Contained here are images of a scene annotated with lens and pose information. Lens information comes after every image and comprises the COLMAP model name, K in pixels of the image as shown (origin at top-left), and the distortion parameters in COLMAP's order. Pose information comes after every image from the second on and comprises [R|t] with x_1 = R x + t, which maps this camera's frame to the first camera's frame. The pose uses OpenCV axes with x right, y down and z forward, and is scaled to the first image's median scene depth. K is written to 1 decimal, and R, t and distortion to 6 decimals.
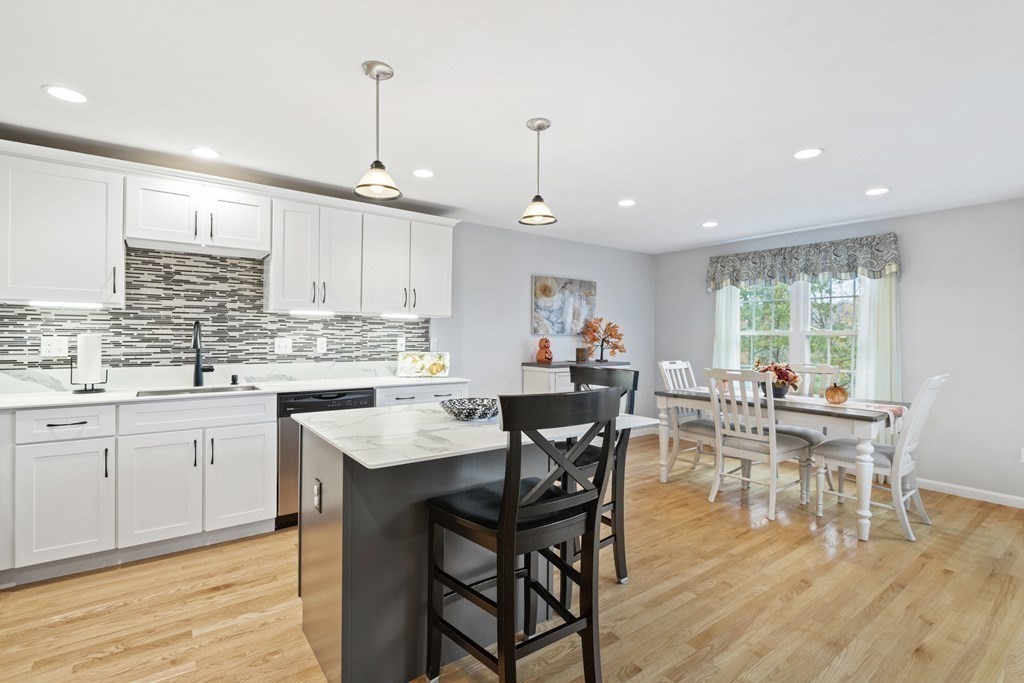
lens RADIAL K [[475.6, 0, 515.8], [0, 475.6, 336.4], [0, 0, 1]] dist [-0.003090, -0.002291]
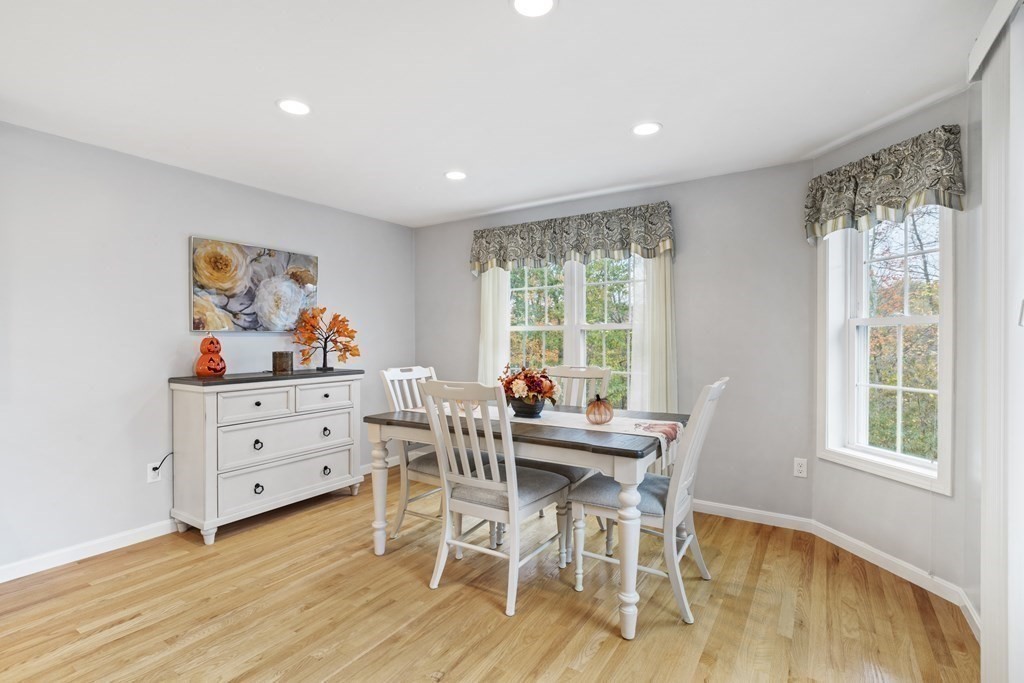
lens RADIAL K [[475.6, 0, 520.9], [0, 475.6, 342.1], [0, 0, 1]] dist [-0.003090, -0.002291]
pose [[0.935957, -0.017126, 0.351697, 0.257986], [0.013319, 0.999824, 0.013243, 0.007941], [-0.351862, -0.007711, 0.936020, 0.308054]]
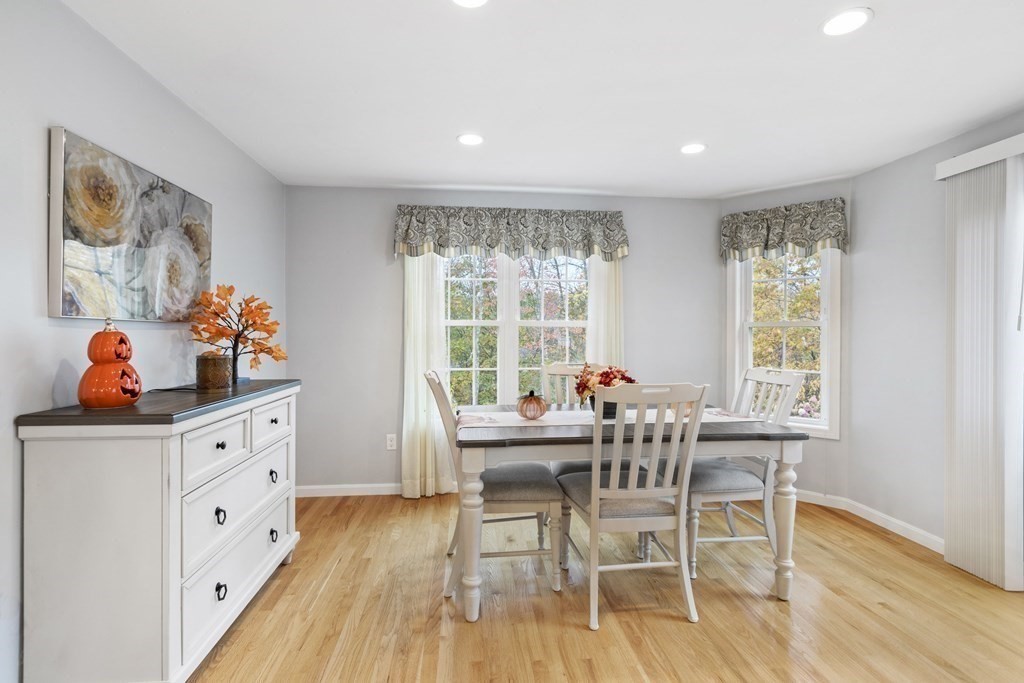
lens RADIAL K [[475.6, 0, 501.2], [0, 475.6, 335.8], [0, 0, 1]] dist [-0.003090, -0.002291]
pose [[0.519690, -0.012124, 0.854269, -0.090954], [0.002576, 0.999917, 0.012624, 0.004184], [-0.854351, -0.004360, 0.519678, 0.692473]]
